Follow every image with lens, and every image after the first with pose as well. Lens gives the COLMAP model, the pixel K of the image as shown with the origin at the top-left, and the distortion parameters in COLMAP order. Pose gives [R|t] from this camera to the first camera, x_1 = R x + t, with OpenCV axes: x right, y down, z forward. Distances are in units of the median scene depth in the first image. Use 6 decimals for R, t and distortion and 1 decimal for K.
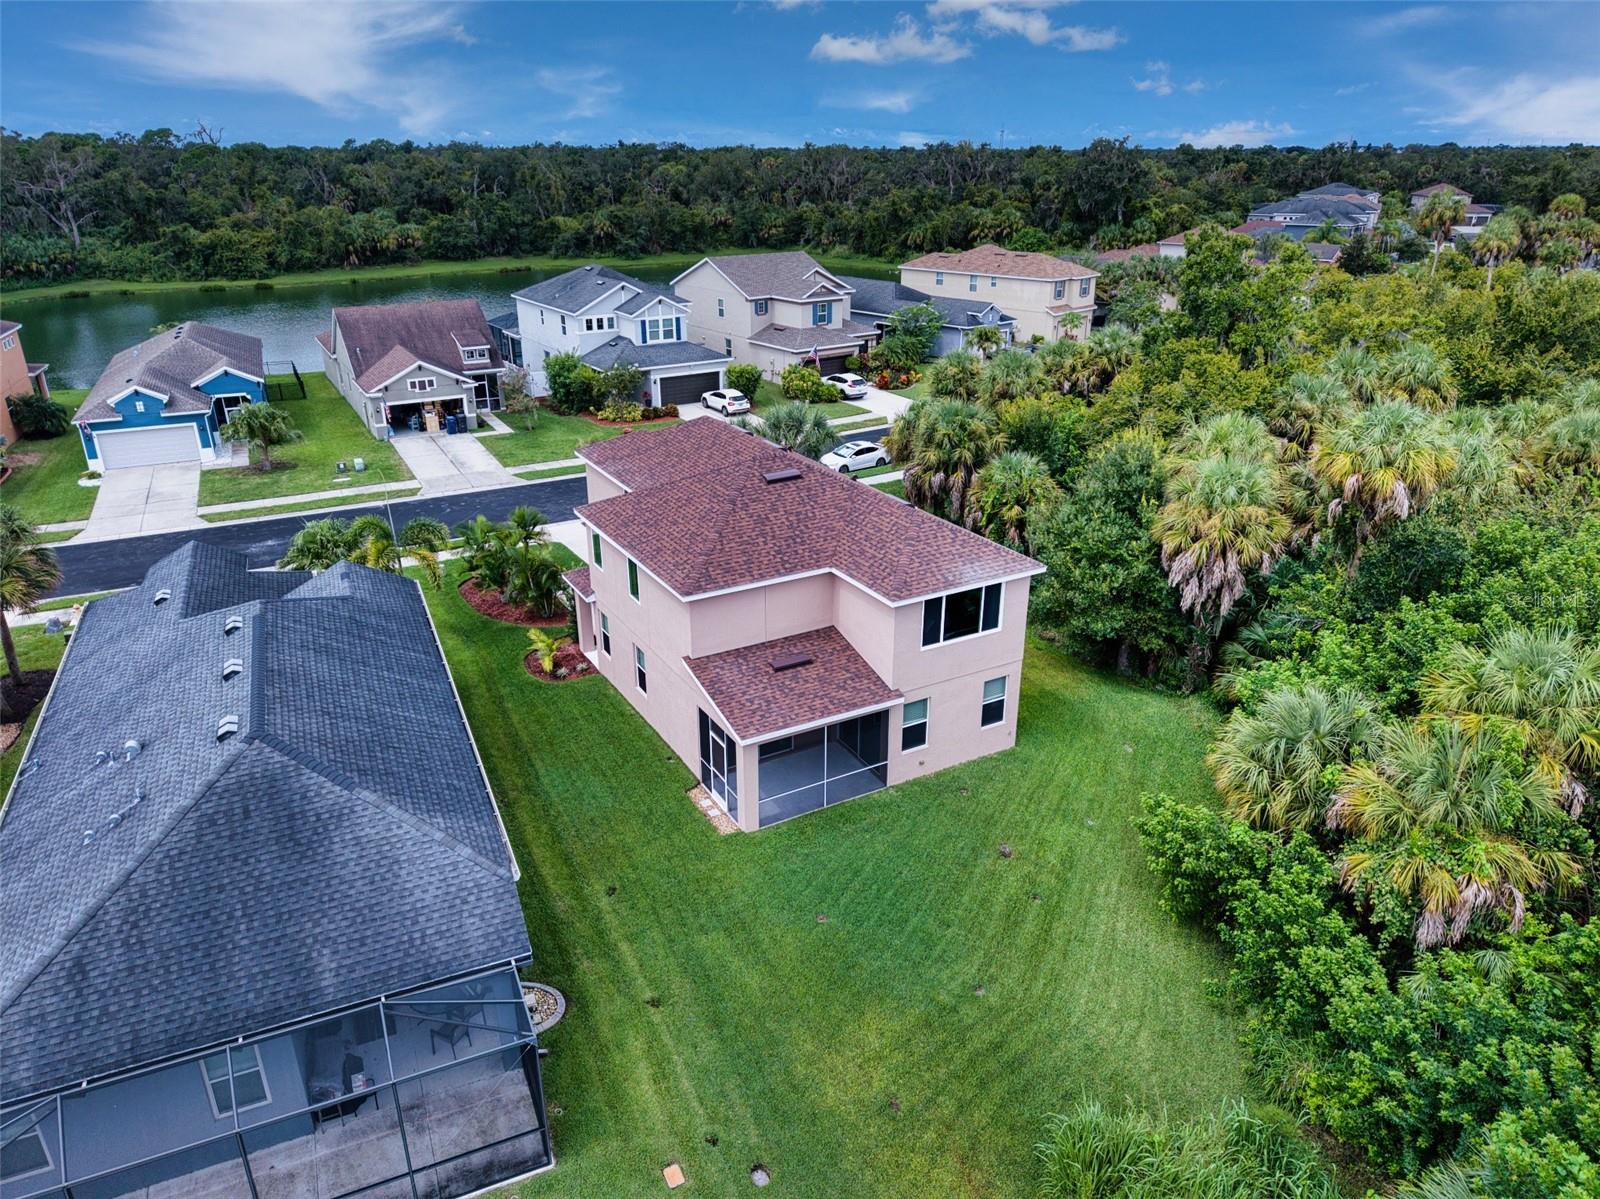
lens RADIAL K [[1070.2, 0, 800.0], [0, 1070.2, 599.5], [0, 0, 1]] dist [0.033761, -0.040658]
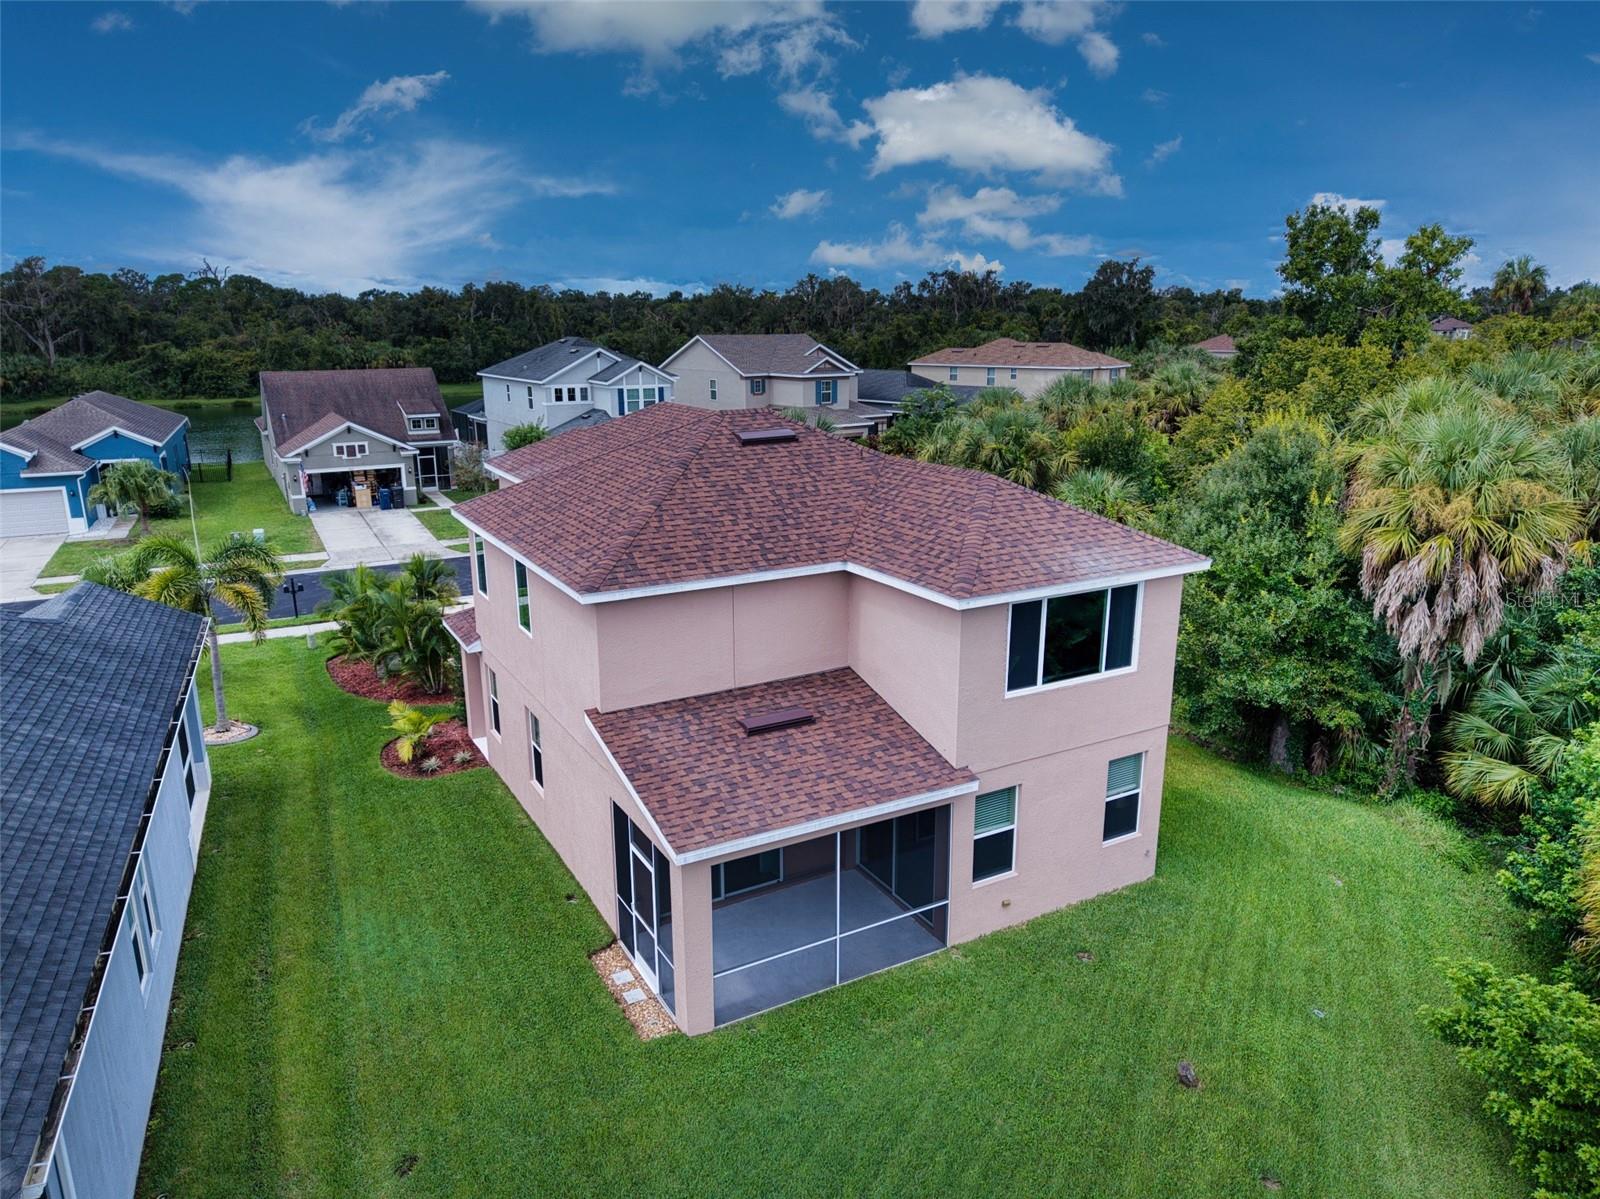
lens RADIAL K [[1070.2, 0, 800.0], [0, 1070.2, 599.5], [0, 0, 1]] dist [0.033761, -0.040658]
pose [[0.999992, -0.000660, -0.003905, 0.003115], [0.000113, 0.990373, -0.138422, 0.035878], [0.003959, 0.138420, 0.990366, 0.205420]]
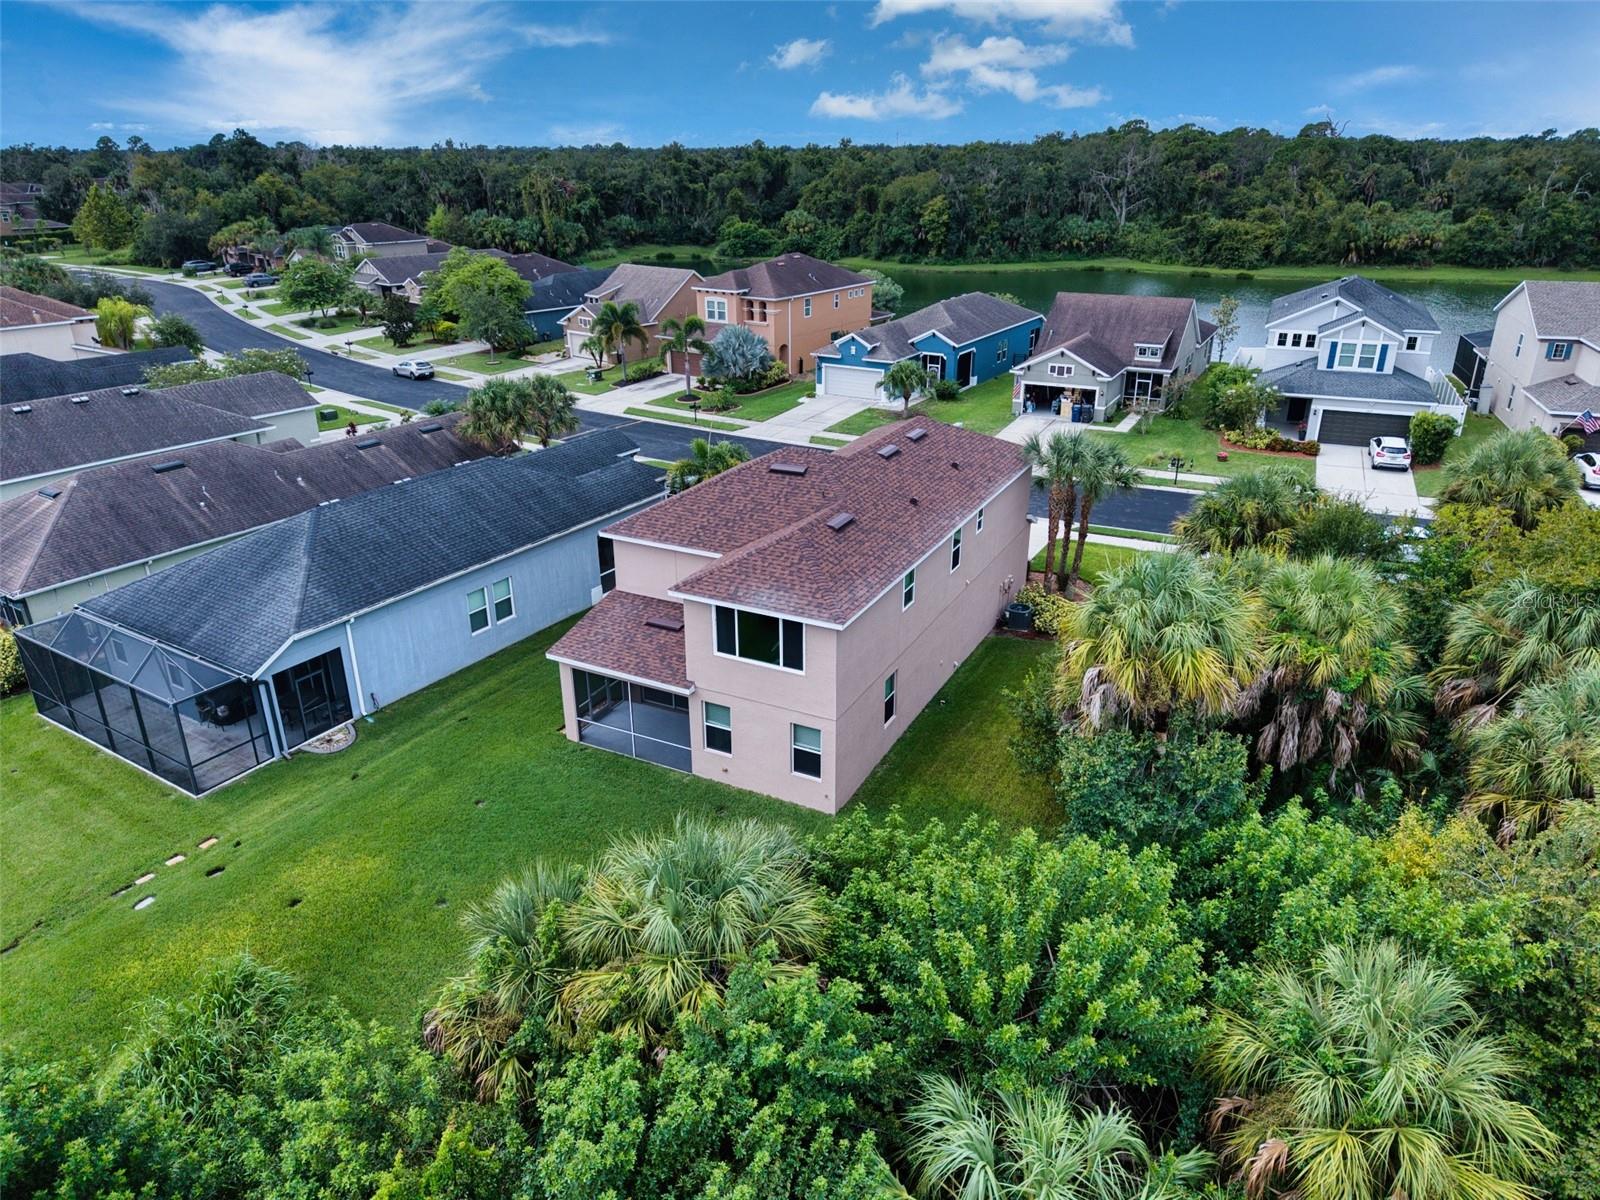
lens RADIAL K [[1070.2, 0, 800.0], [0, 1070.2, 600.0], [0, 0, 1]] dist [0.033761, -0.040658]
pose [[0.548579, 0.323195, -0.771107, 0.437114], [-0.317948, 0.933620, 0.165116, -0.091161], [0.773286, 0.154593, 0.614923, 0.210367]]
